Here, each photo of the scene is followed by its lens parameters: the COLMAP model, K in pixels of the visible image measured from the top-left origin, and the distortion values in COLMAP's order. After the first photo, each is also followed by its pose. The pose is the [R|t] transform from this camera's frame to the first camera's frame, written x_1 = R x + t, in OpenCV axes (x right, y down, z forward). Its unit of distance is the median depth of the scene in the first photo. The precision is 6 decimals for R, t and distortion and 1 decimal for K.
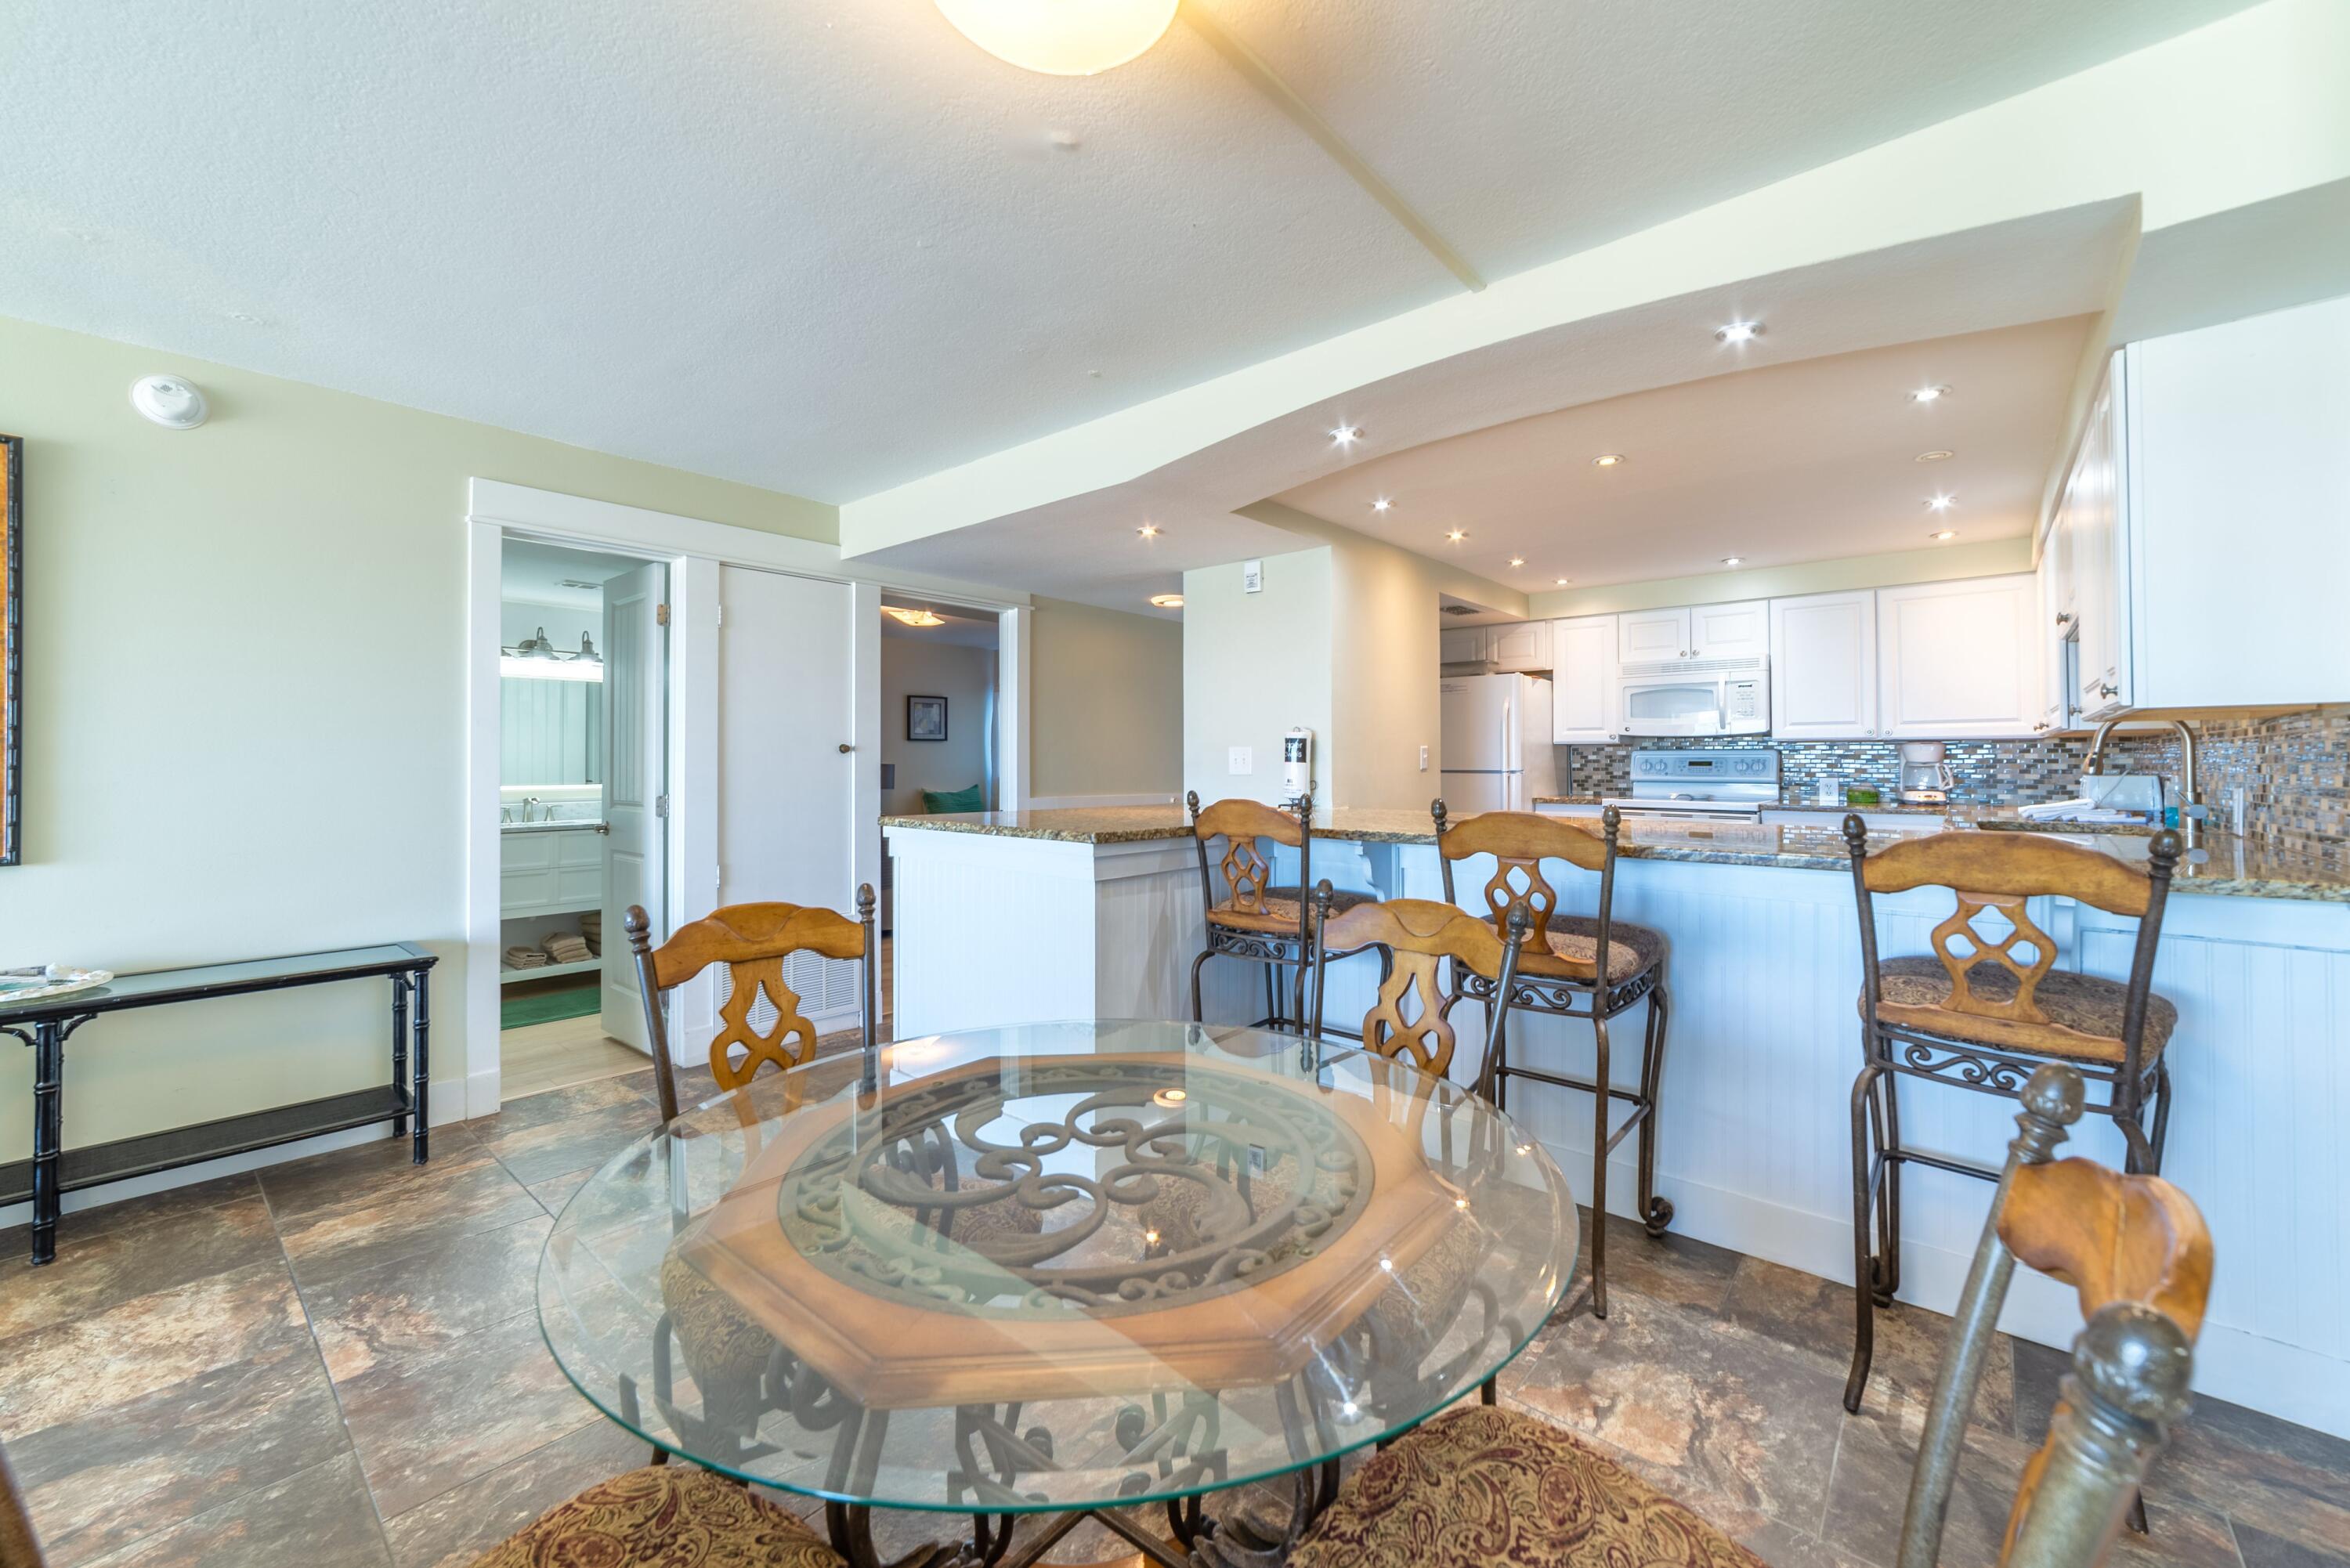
lens RADIAL K [[925.4, 0, 1177.2], [0, 925.4, 749.7], [0, 0, 1]] dist [-0.021092, 0.011927]
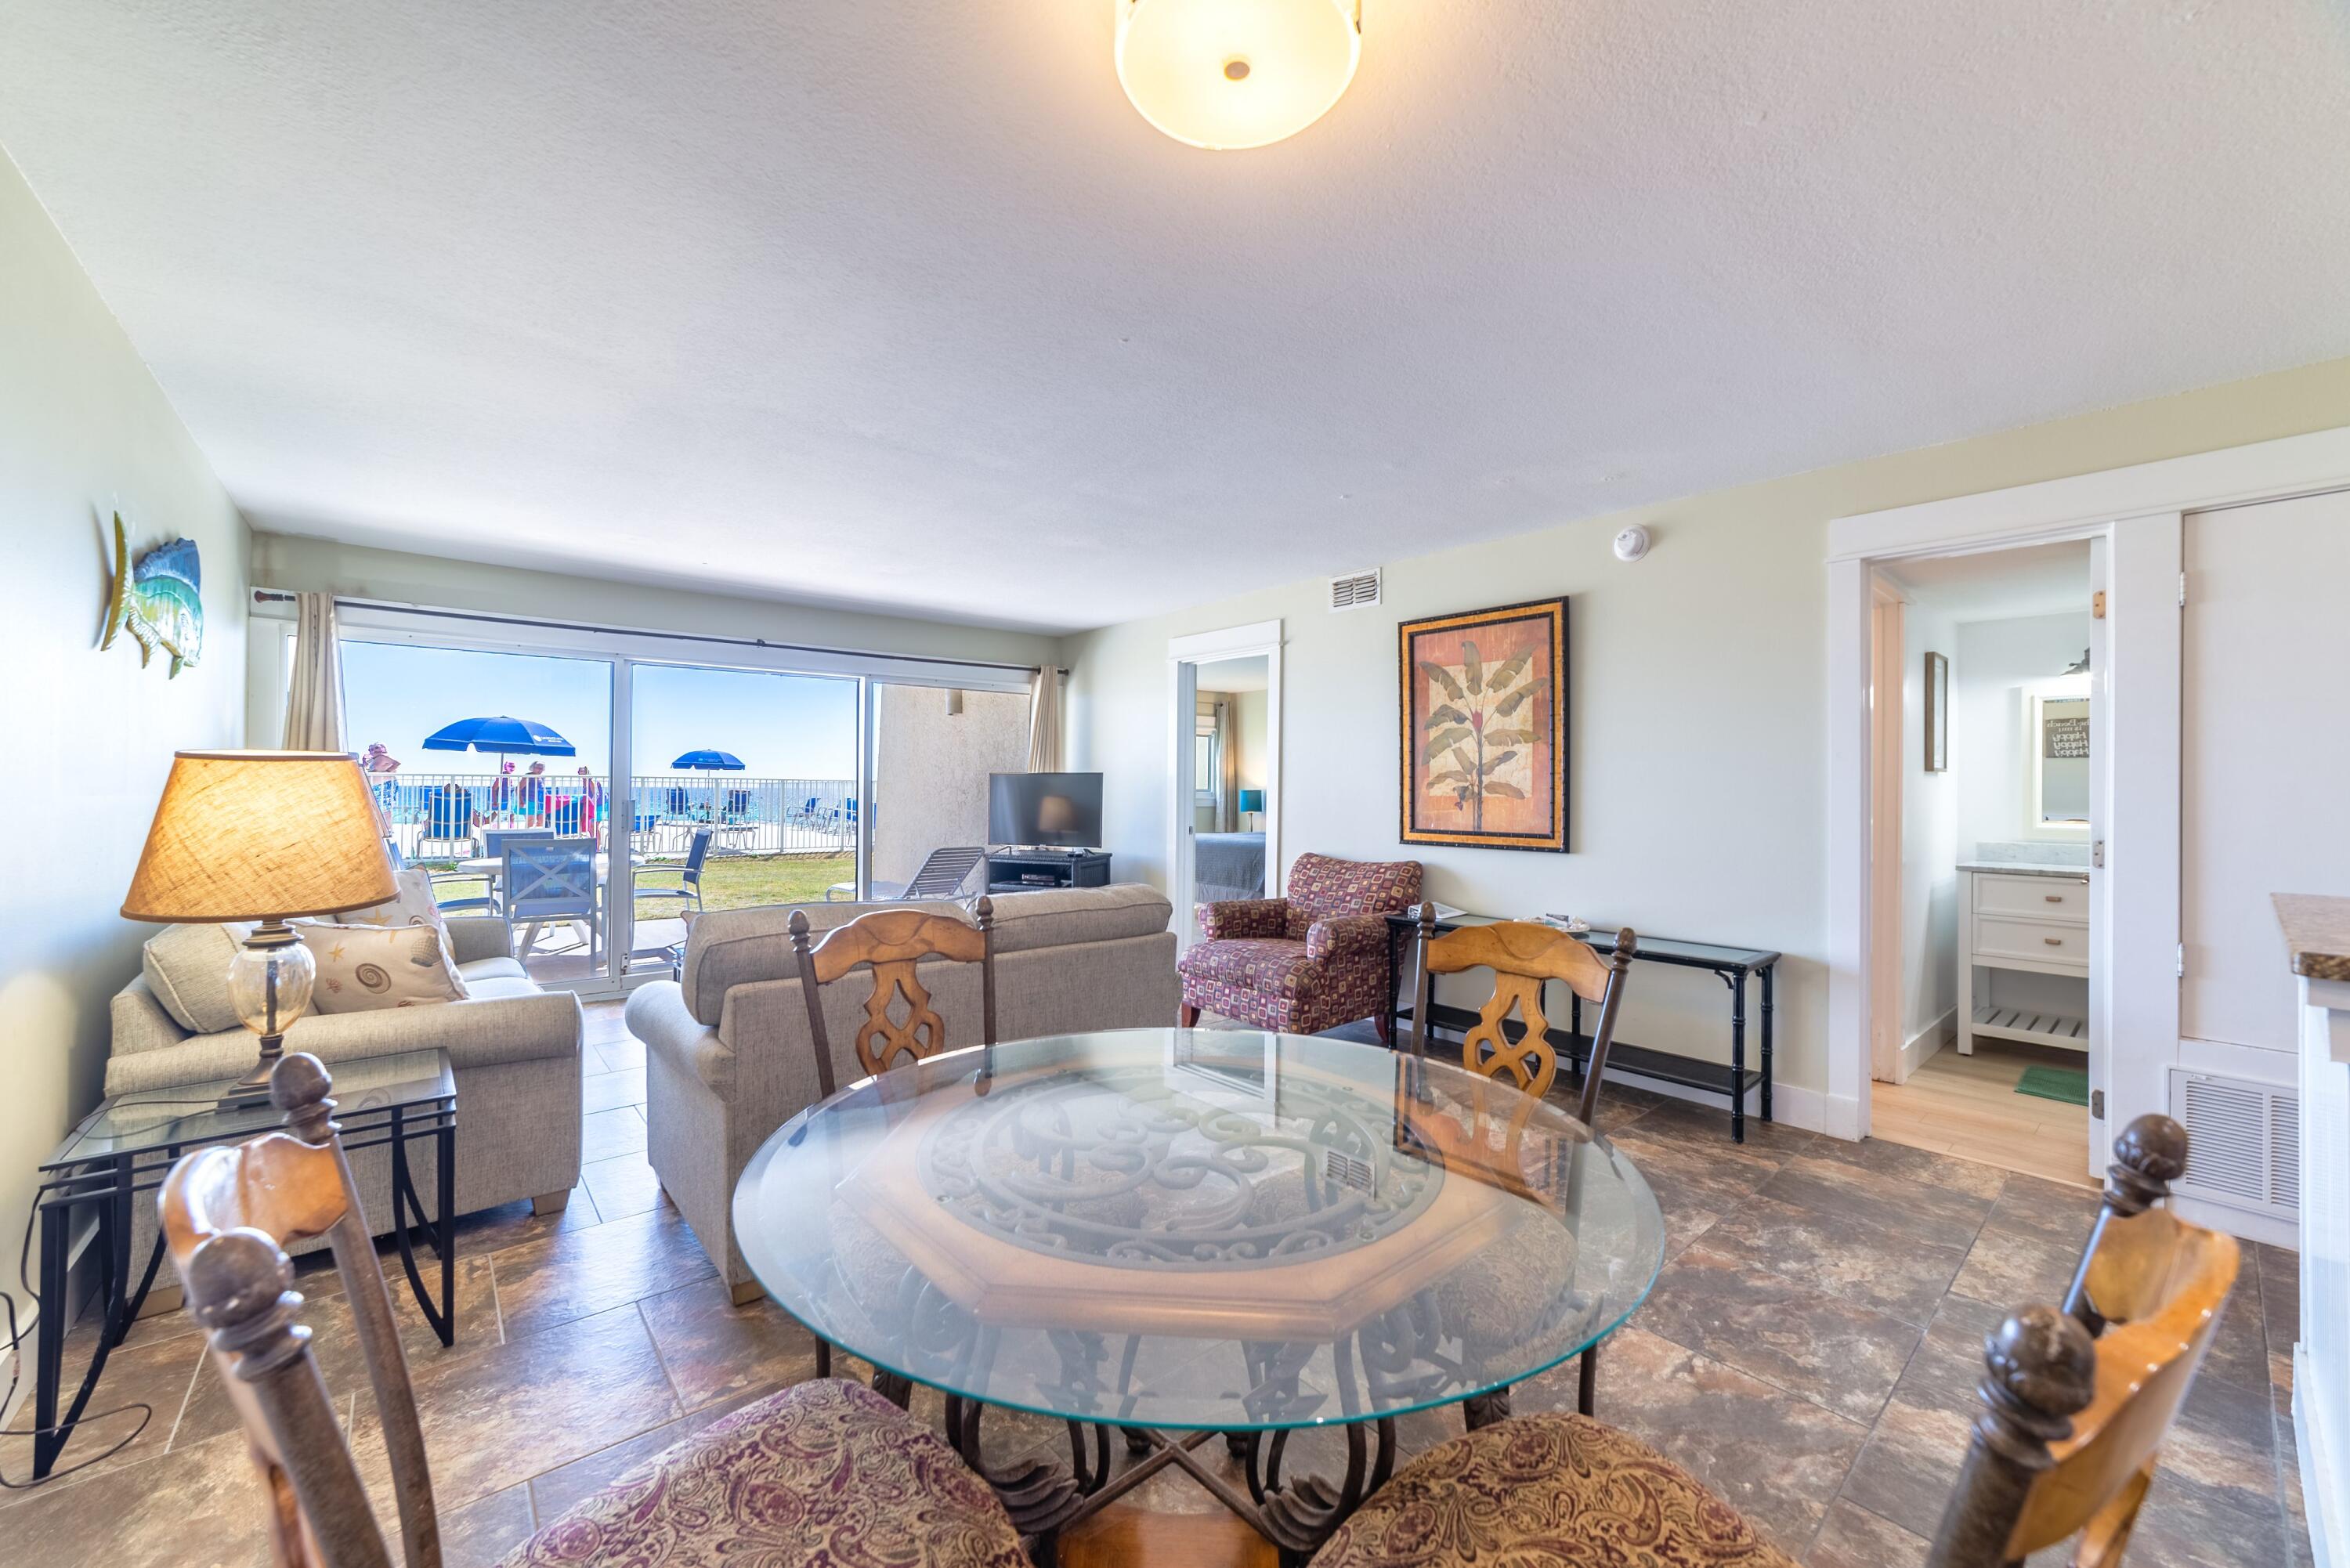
lens RADIAL K [[902.7, 0, 1175.0], [0, 902.7, 784.0], [0, 0, 1]] dist [-0.013494, 0.009297]
pose [[-0.140855, -0.003505, -0.990024, 0.296192], [0.005253, 0.999977, -0.004287, 0.001507], [0.990016, -0.005804, -0.140834, 0.345053]]
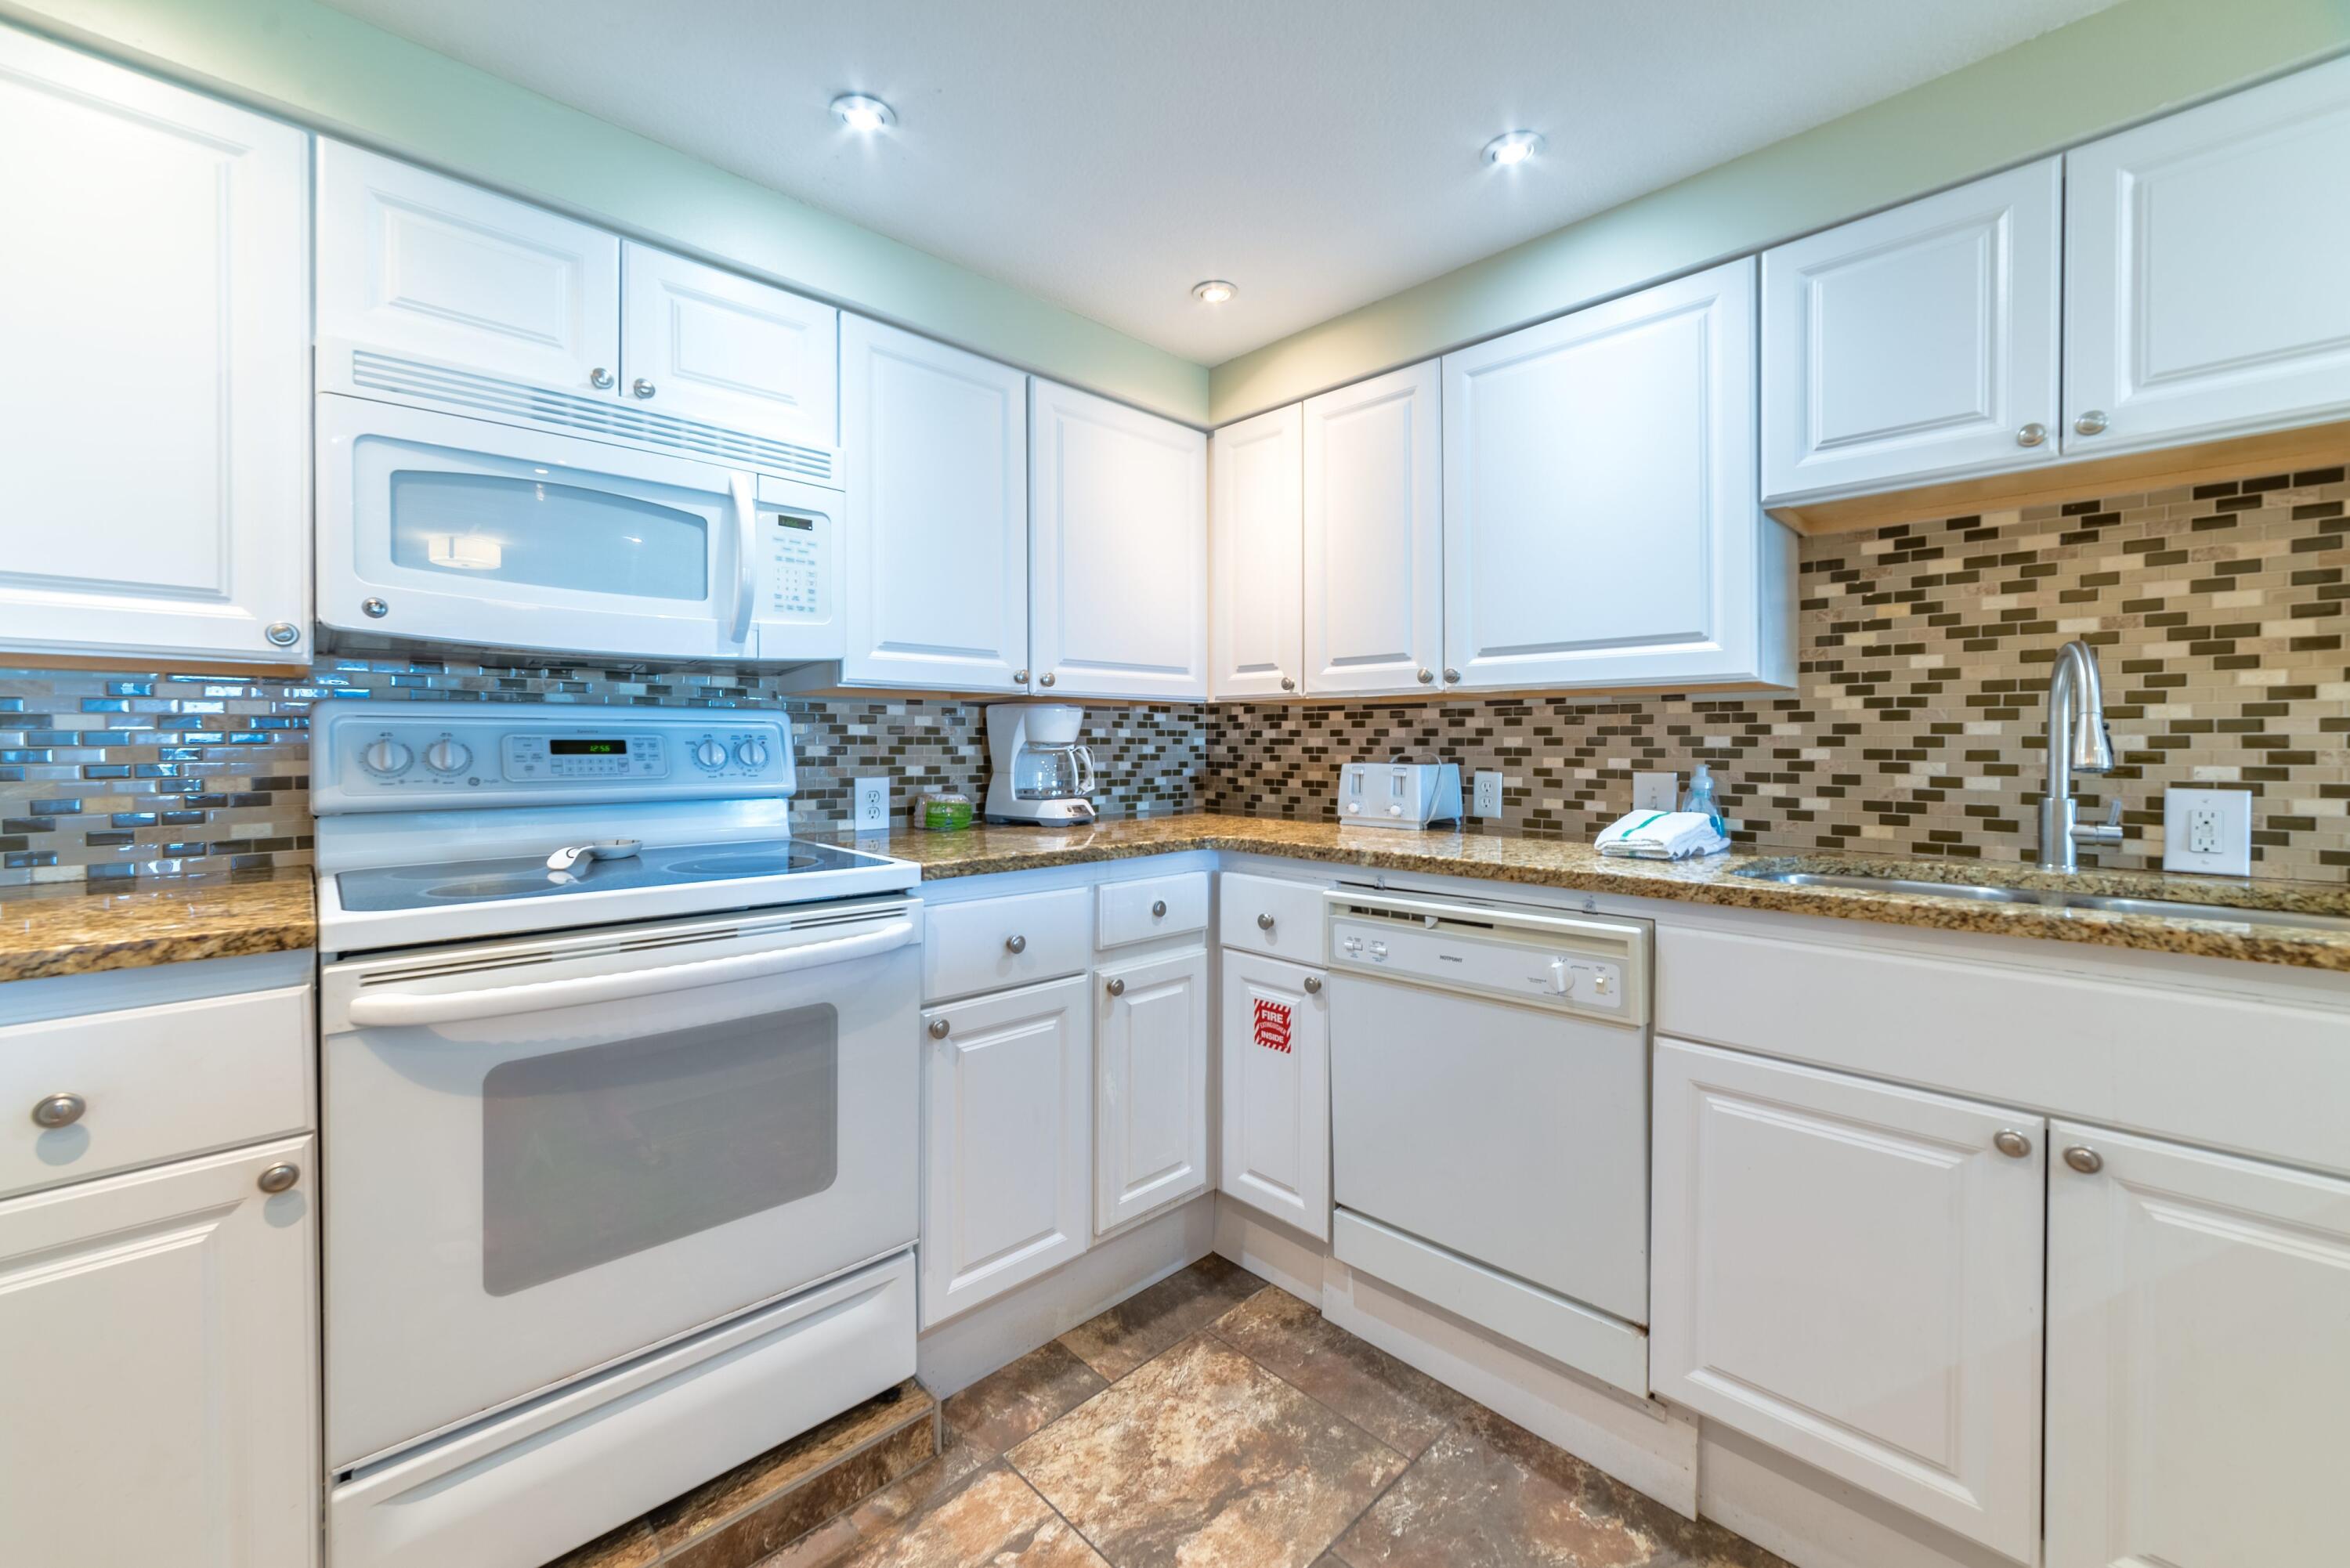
lens RADIAL K [[912.3, 0, 1168.3], [0, 912.3, 749.7], [0, 0, 1]] dist [-0.021050, 0.008951]
pose [[0.071436, -0.007872, 0.997414, 0.360614], [-0.015494, 0.999839, 0.009001, 0.014069], [-0.997325, -0.016097, 0.071302, 1.059445]]
